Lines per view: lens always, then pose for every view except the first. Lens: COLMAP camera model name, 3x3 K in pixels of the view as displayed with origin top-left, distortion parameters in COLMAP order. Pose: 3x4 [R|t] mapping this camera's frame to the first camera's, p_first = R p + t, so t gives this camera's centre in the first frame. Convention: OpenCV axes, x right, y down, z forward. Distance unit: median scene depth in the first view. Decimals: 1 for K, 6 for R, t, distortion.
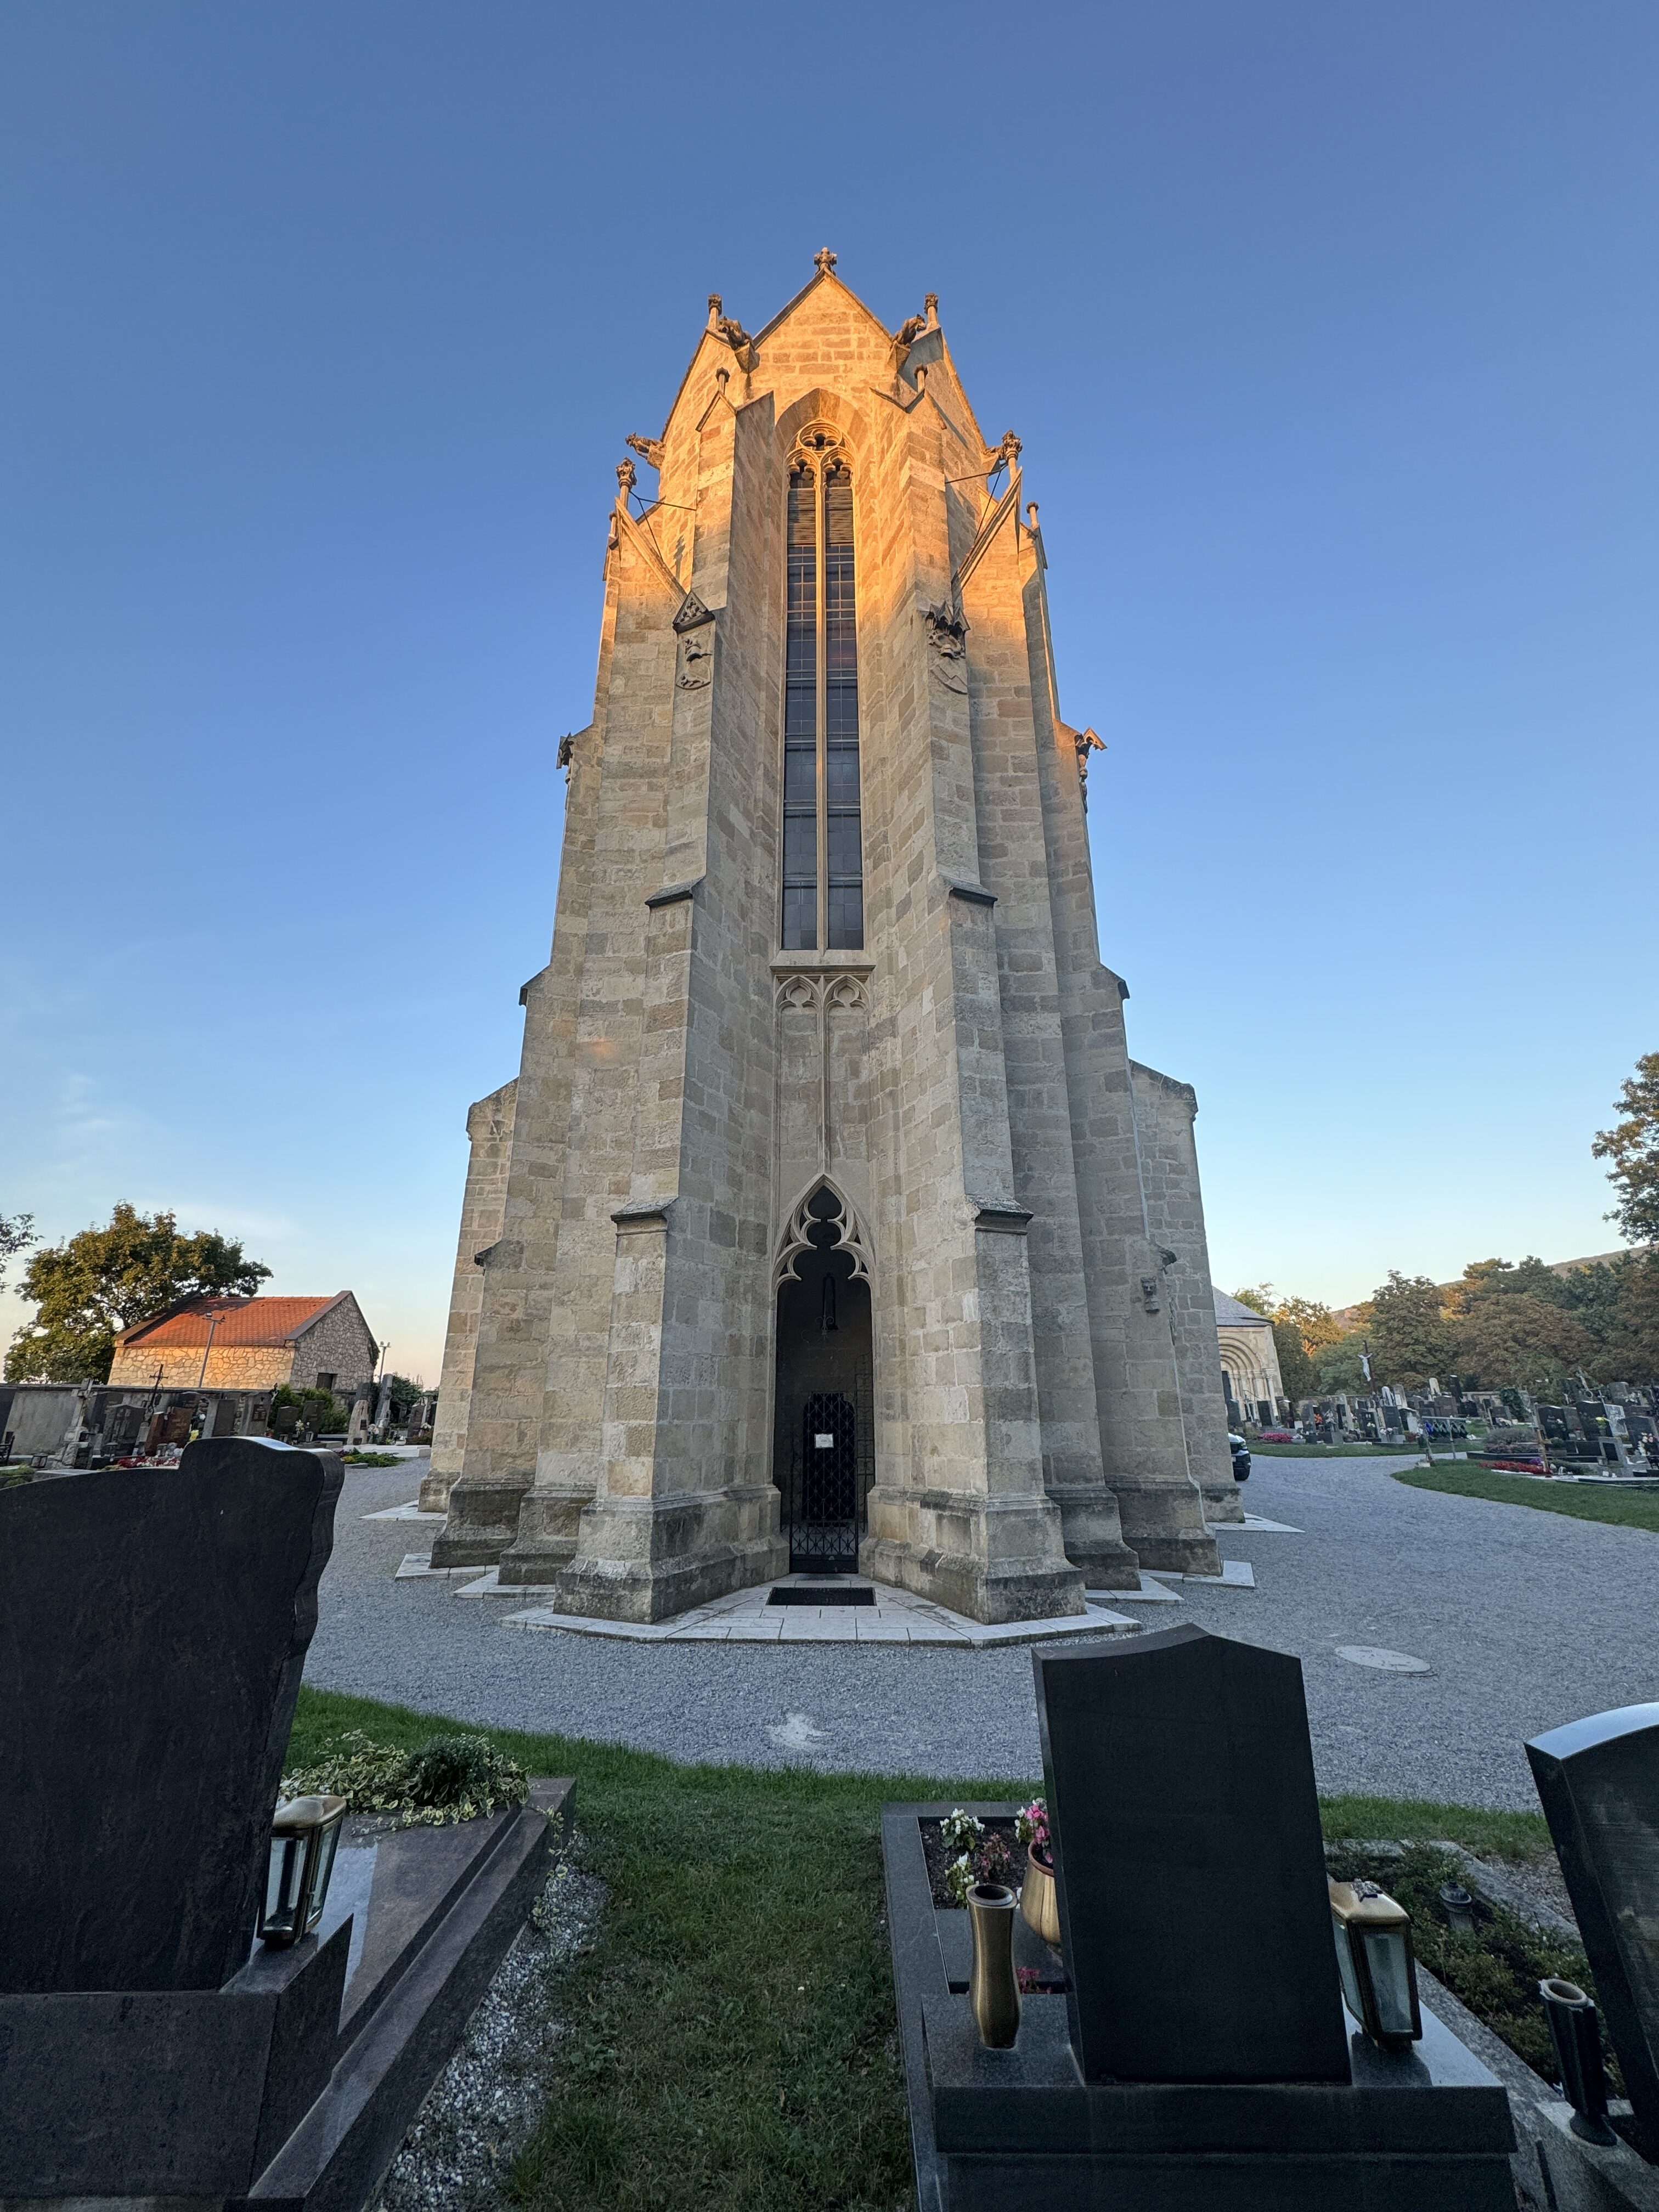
lens RADIAL K [[879.4, 0, 827.8], [0, 879.4, 1105.4], [0, 0, 1]] dist [0.000767, -0.000223]
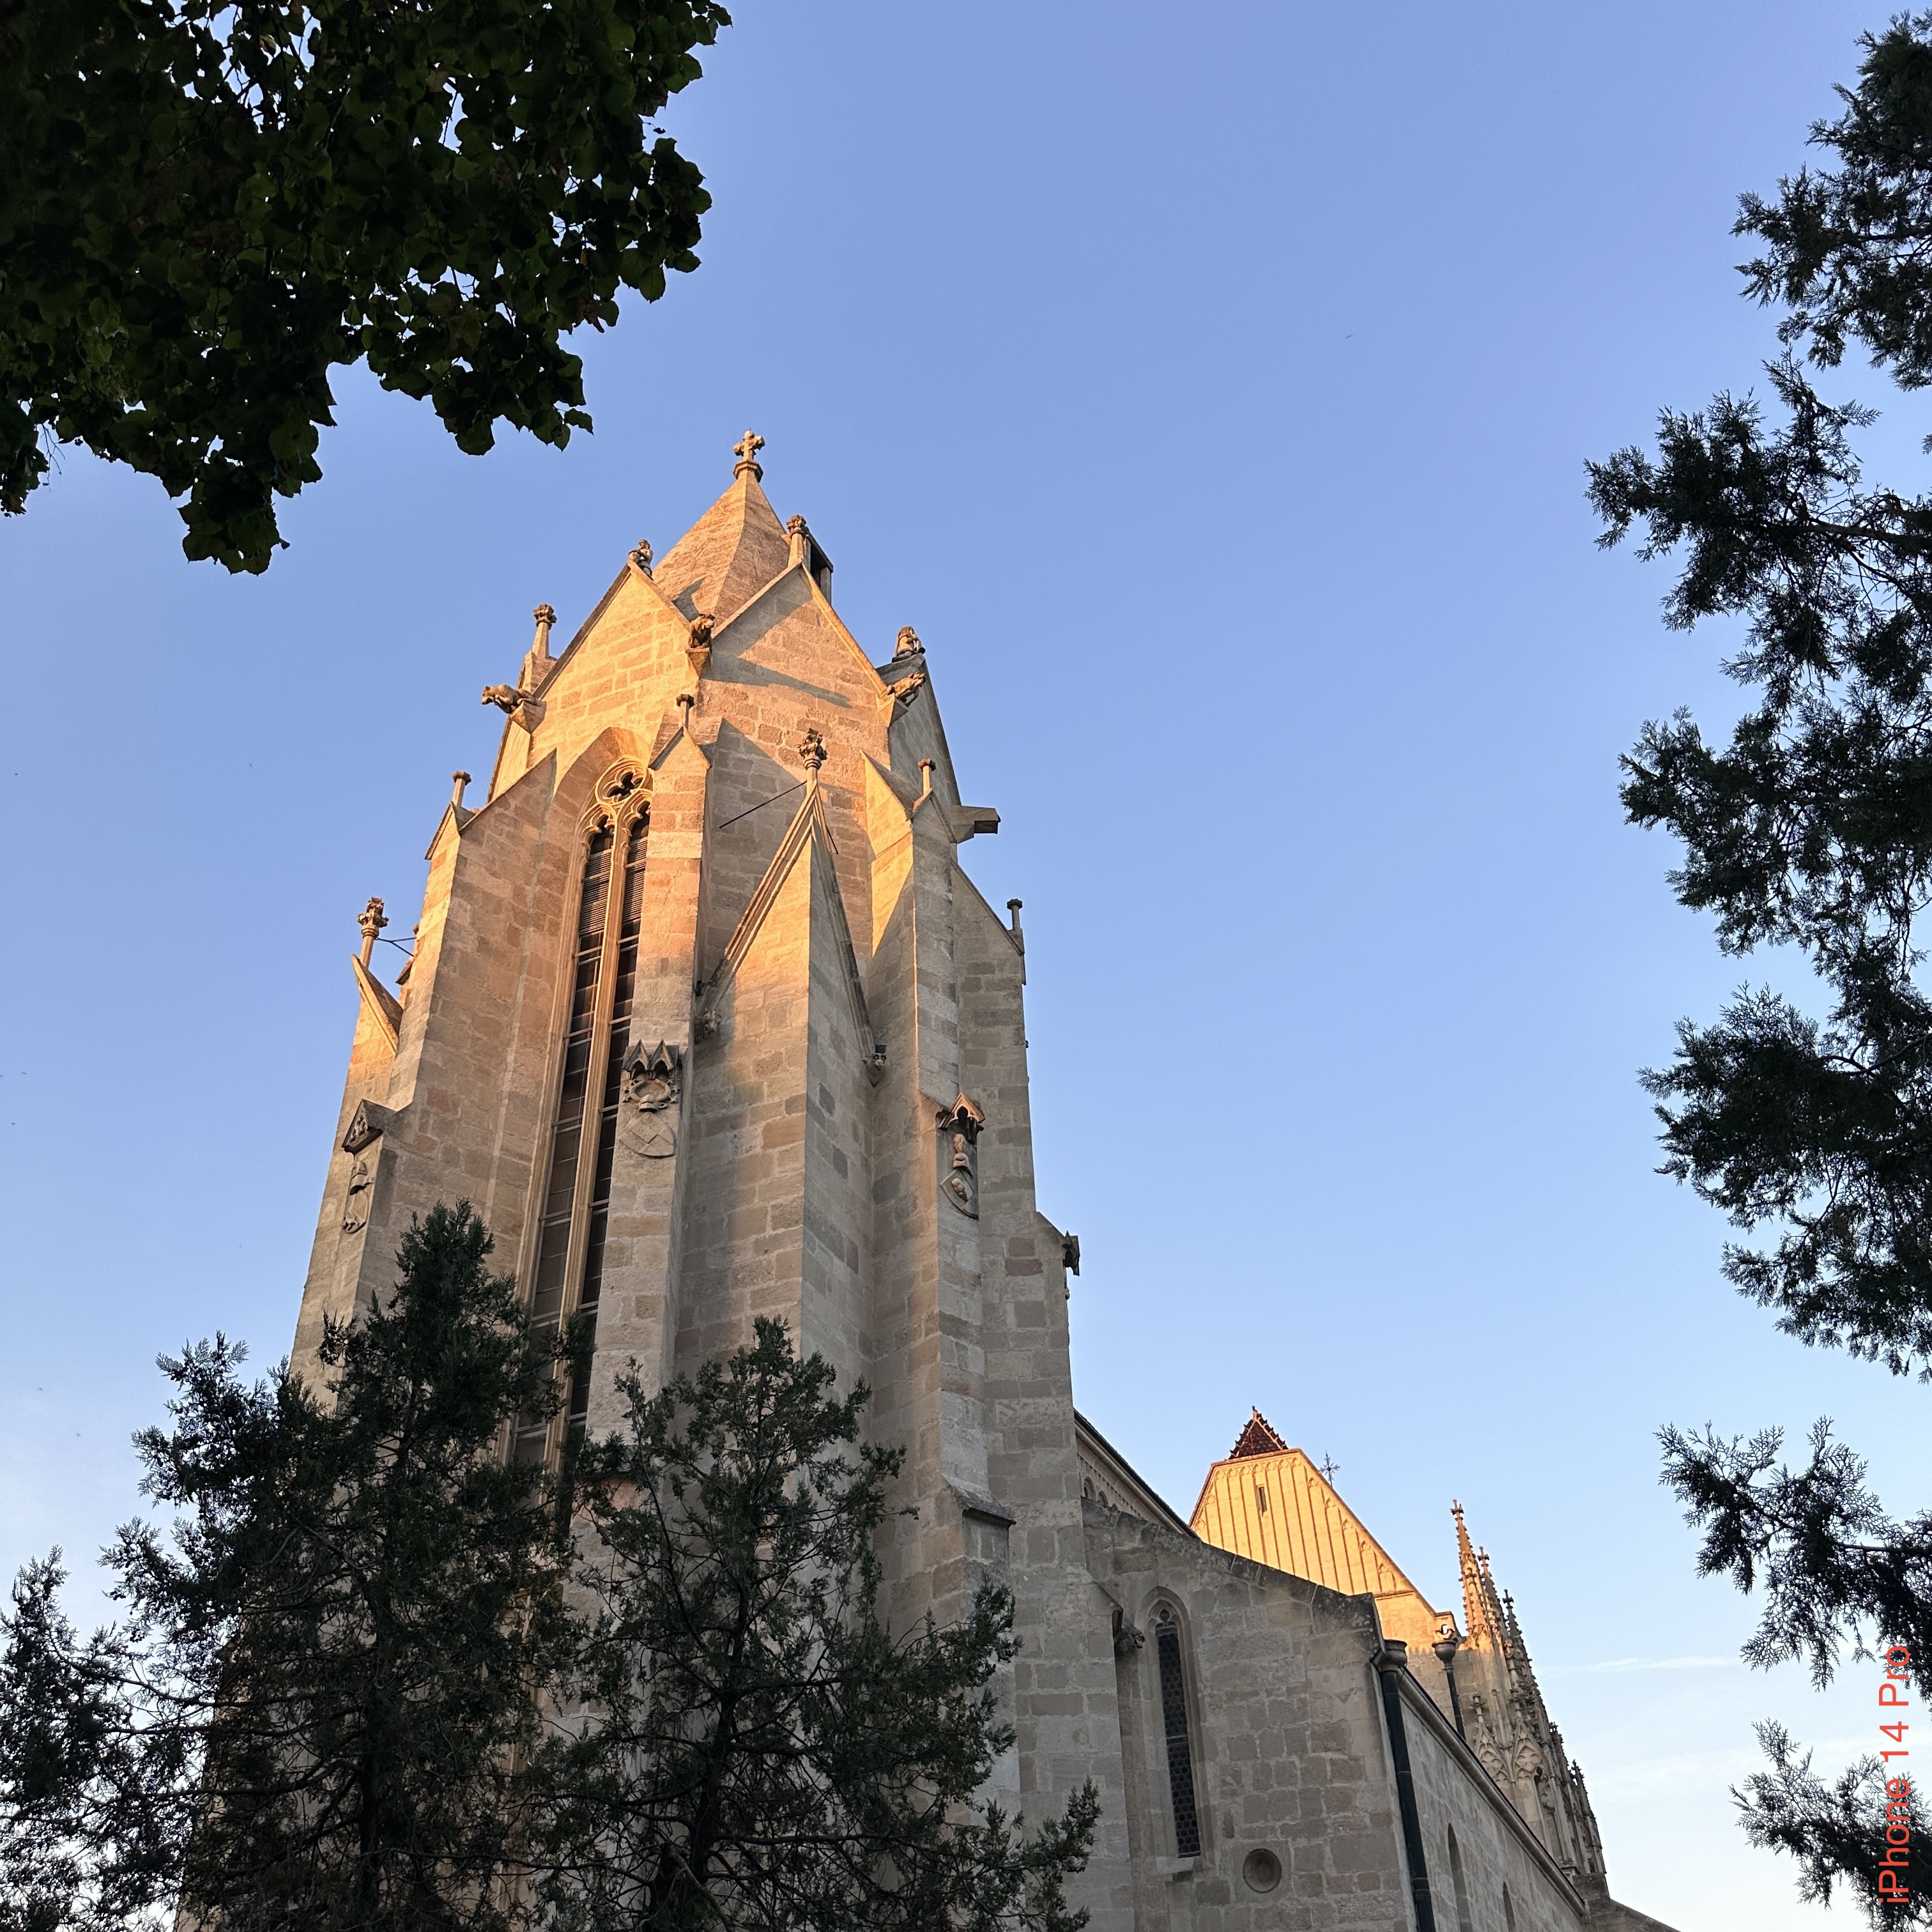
lens RADIAL K [[1865.0, 0, 959.6], [0, 1865.0, 968.7], [0, 0, 1]] dist [0.050212, 0.000000]
pose [[0.924849, -0.246745, -0.289433, 0.681863], [0.148145, 0.934602, -0.323377, -0.053128], [0.350296, 0.256196, 0.900920, -0.293496]]
